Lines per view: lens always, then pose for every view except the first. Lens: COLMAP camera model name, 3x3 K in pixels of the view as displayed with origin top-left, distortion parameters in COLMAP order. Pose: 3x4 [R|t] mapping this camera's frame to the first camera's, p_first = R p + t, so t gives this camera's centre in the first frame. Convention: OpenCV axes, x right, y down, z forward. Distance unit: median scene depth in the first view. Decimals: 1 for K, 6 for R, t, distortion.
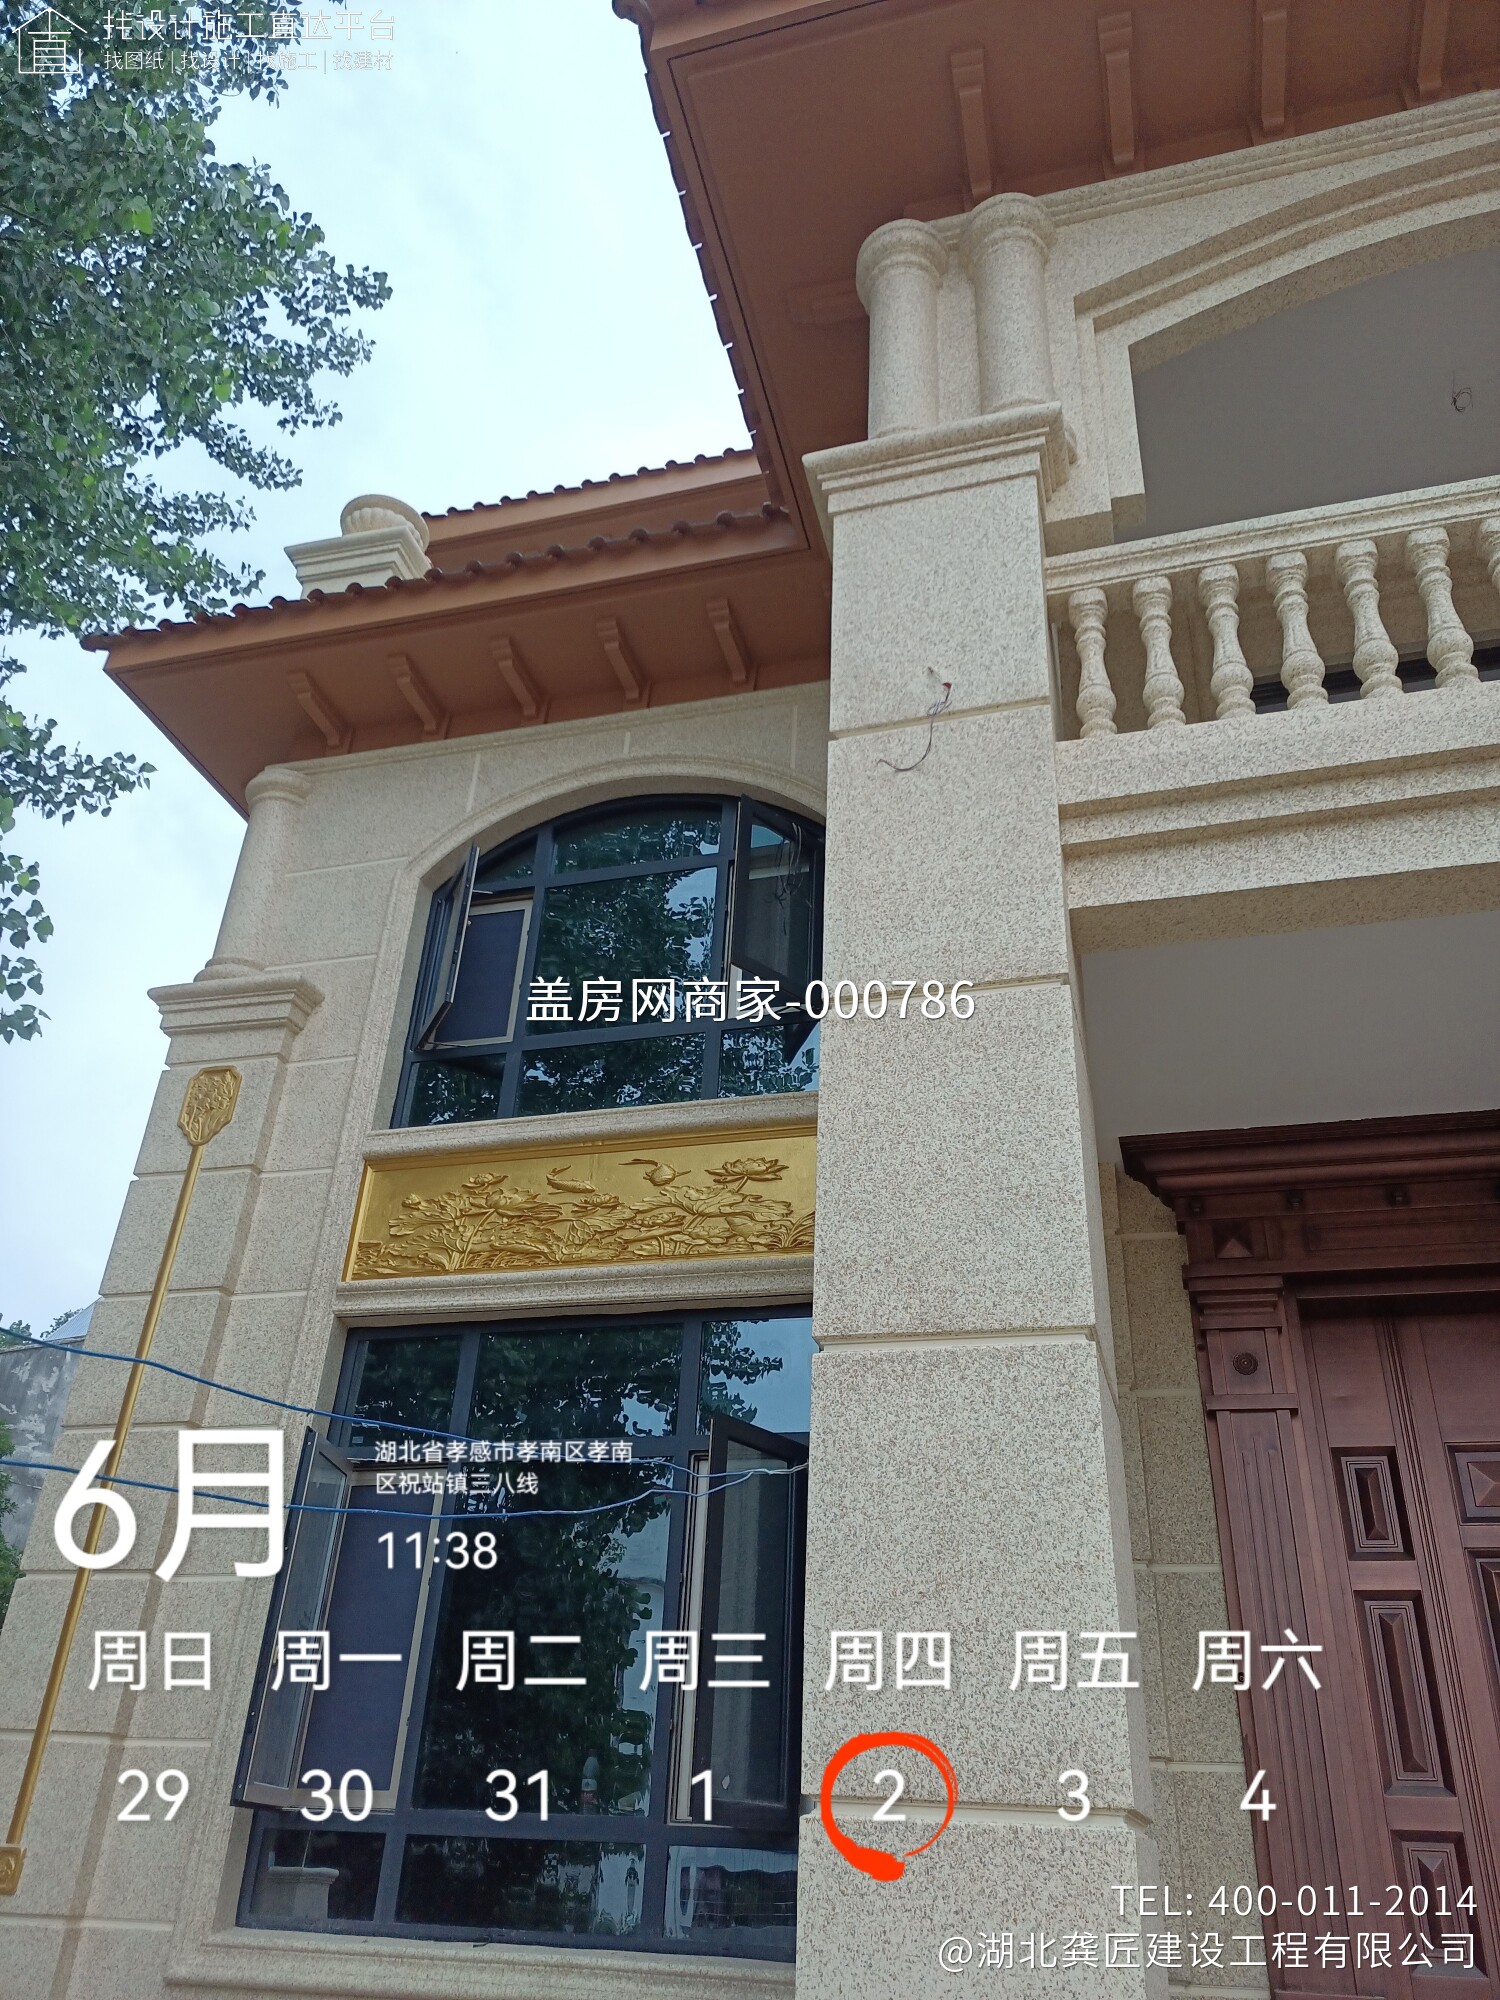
lens RADIAL K [[1490.8, 0, 758.3], [0, 1490.8, 990.5], [0, 0, 1]] dist [0.119731, -0.127987]
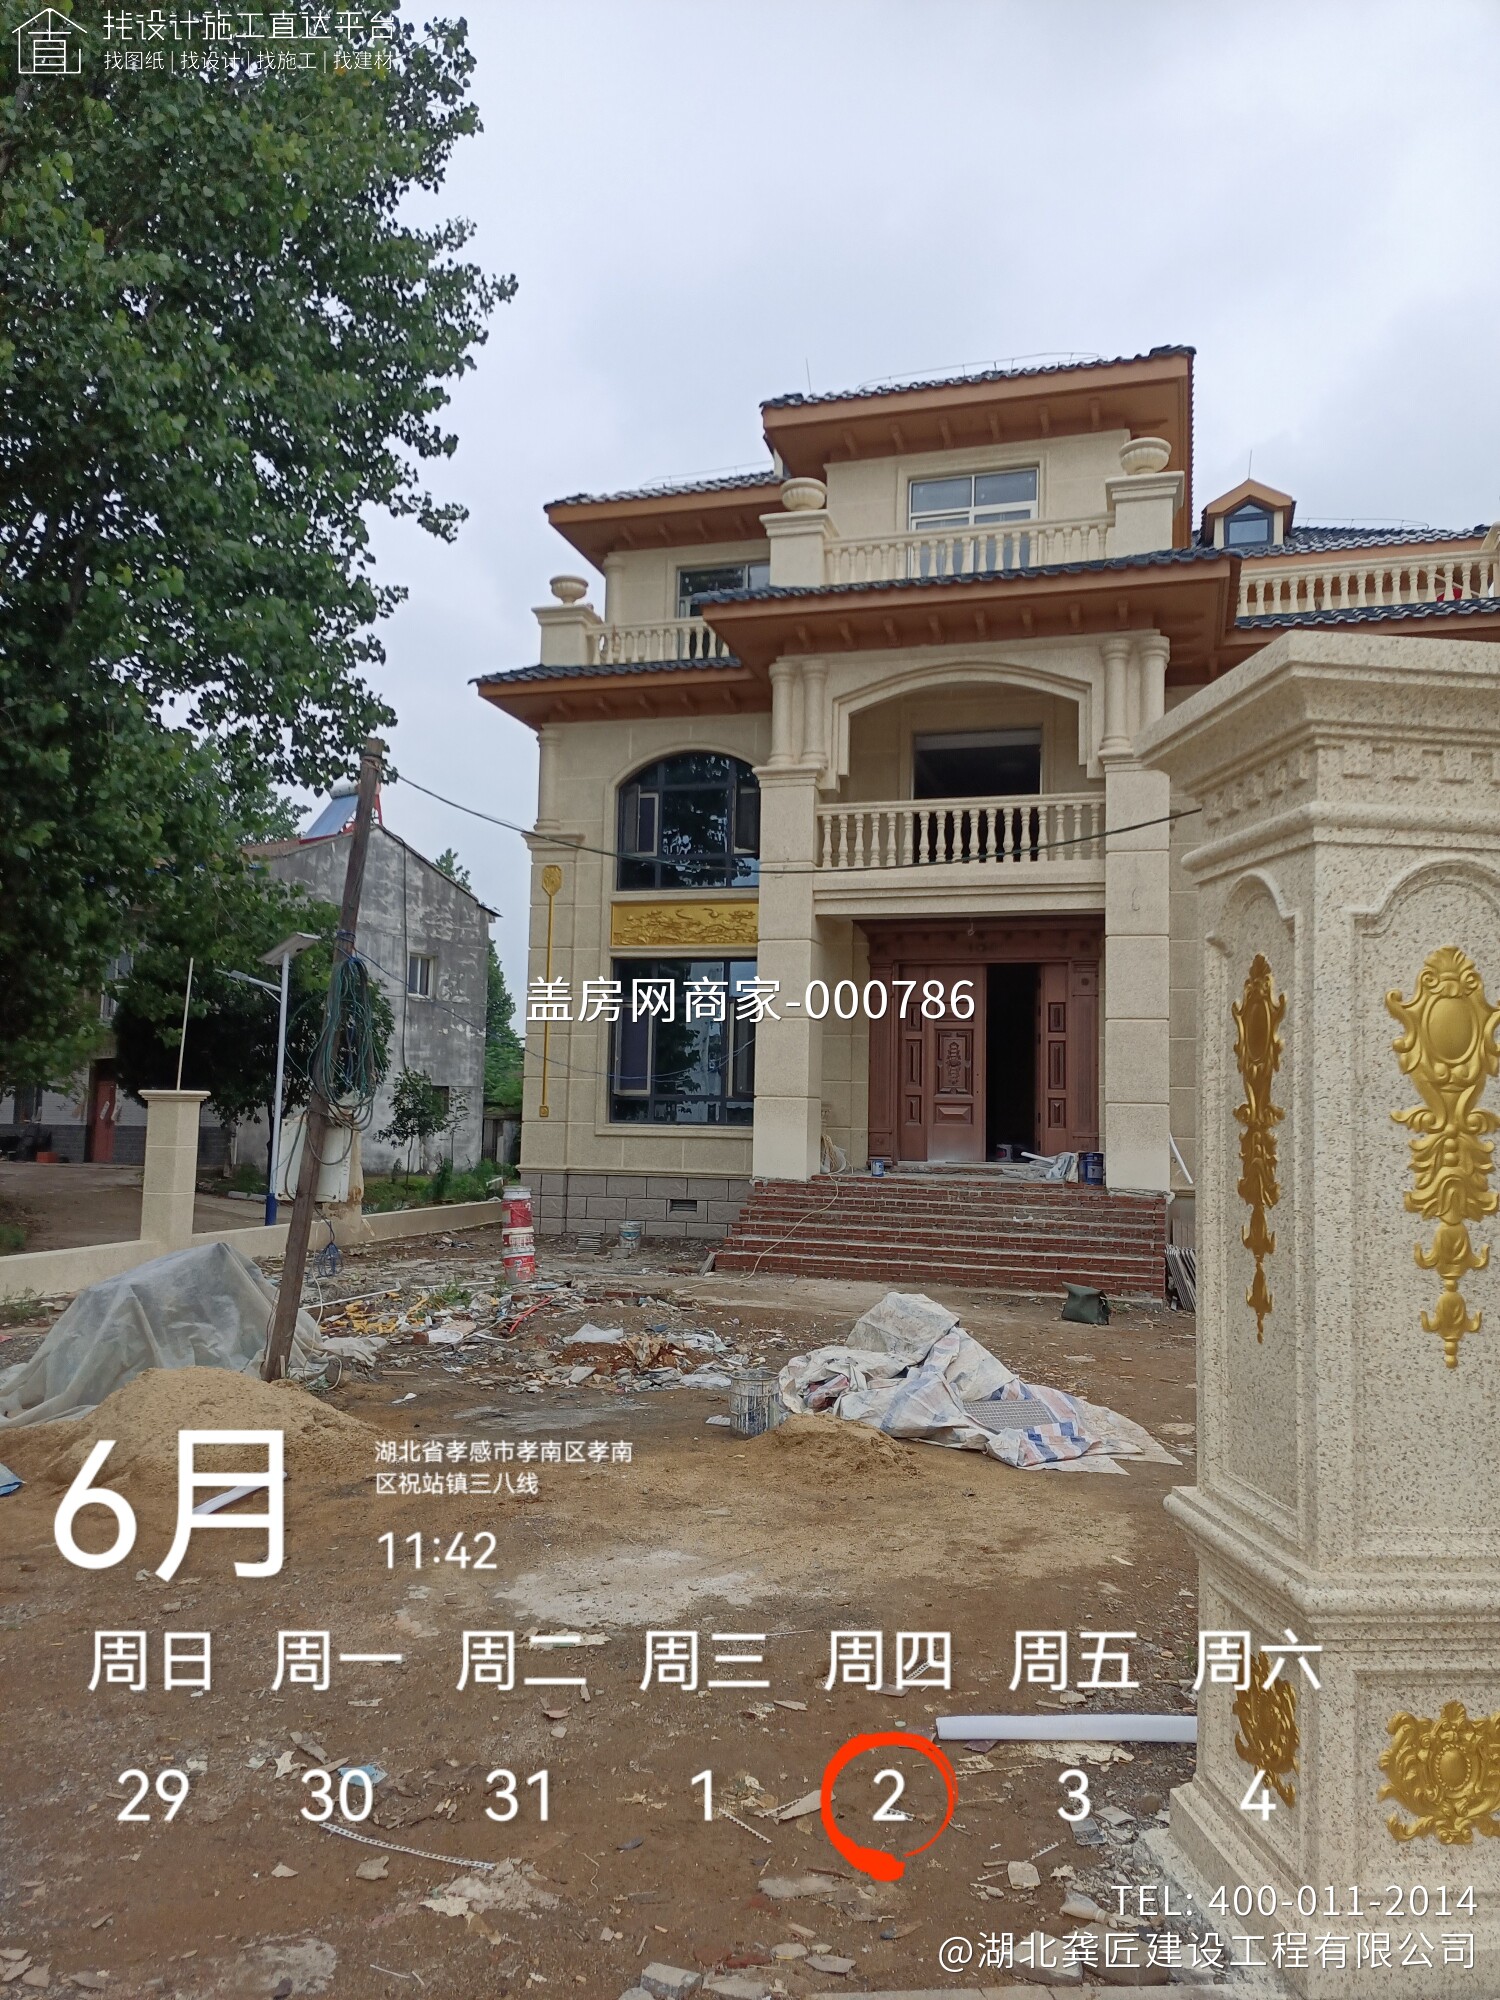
lens RADIAL K [[1495.8, 0, 750.0], [0, 1495.8, 1000.0], [0, 0, 1]] dist [0.068280, -0.001295]
pose [[0.999634, -0.018074, -0.020136, 0.063509], [0.025016, 0.900936, 0.433230, -1.011035], [0.010311, -0.433575, 0.901059, -1.762189]]
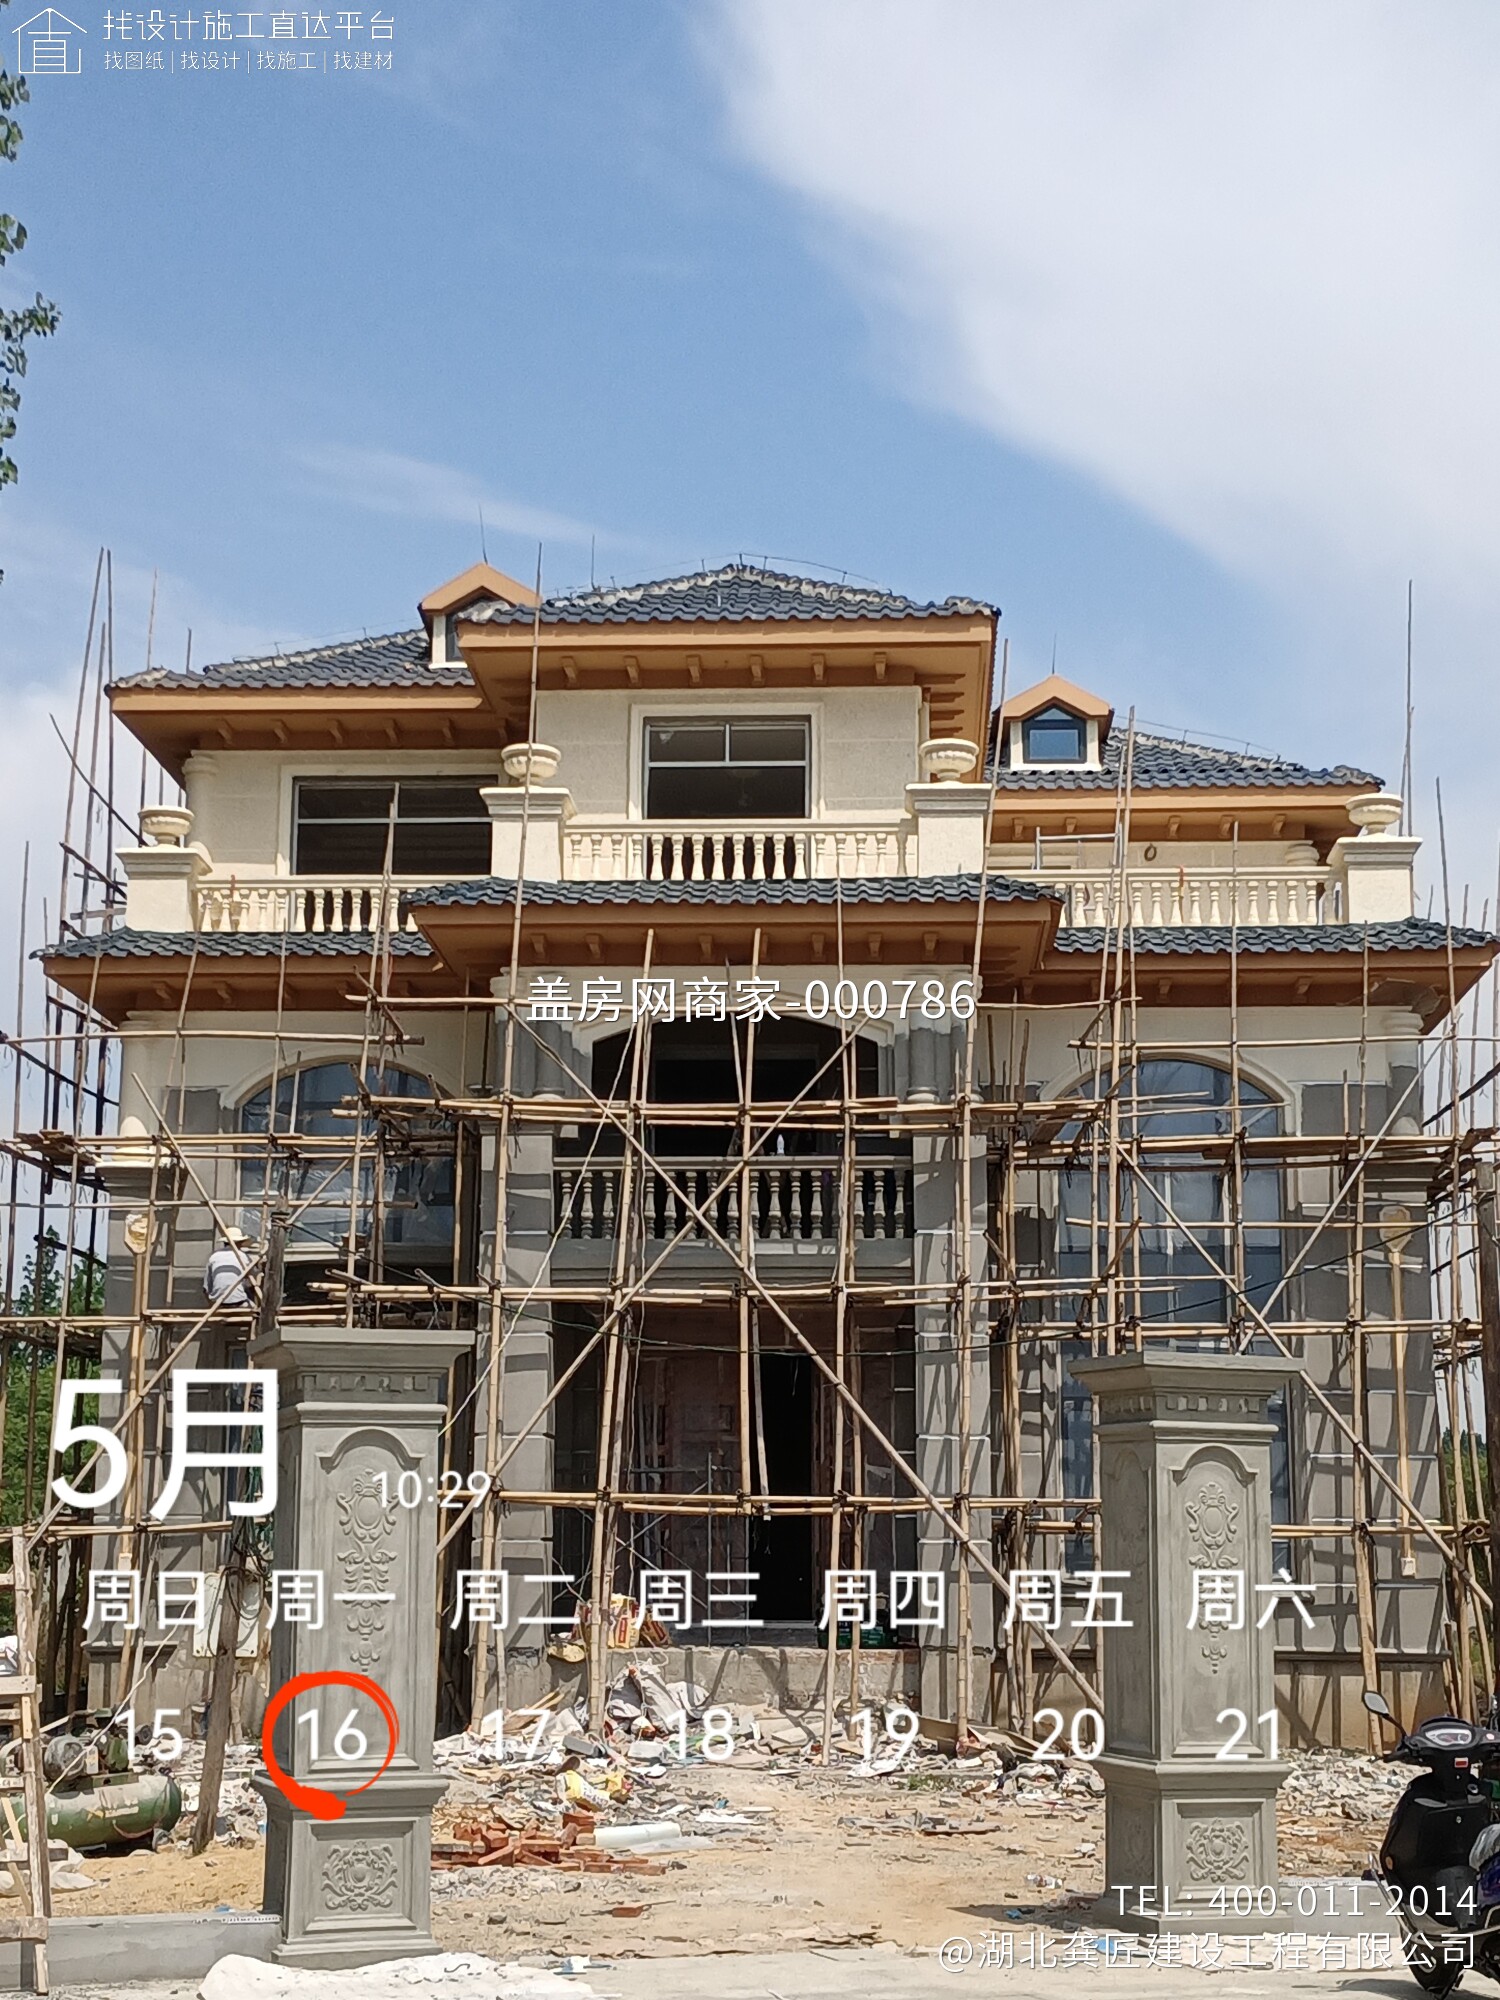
lens RADIAL K [[3121.1, 0, 750.0], [0, 3121.1, 1000.0], [0, 0, 1]] dist [0.276569, 0.000336]
pose [[0.977629, 0.003084, 0.210316, -0.499630], [-0.074746, 0.939722, 0.333670, -1.826221], [-0.196609, -0.341926, 0.918929, -3.163146]]
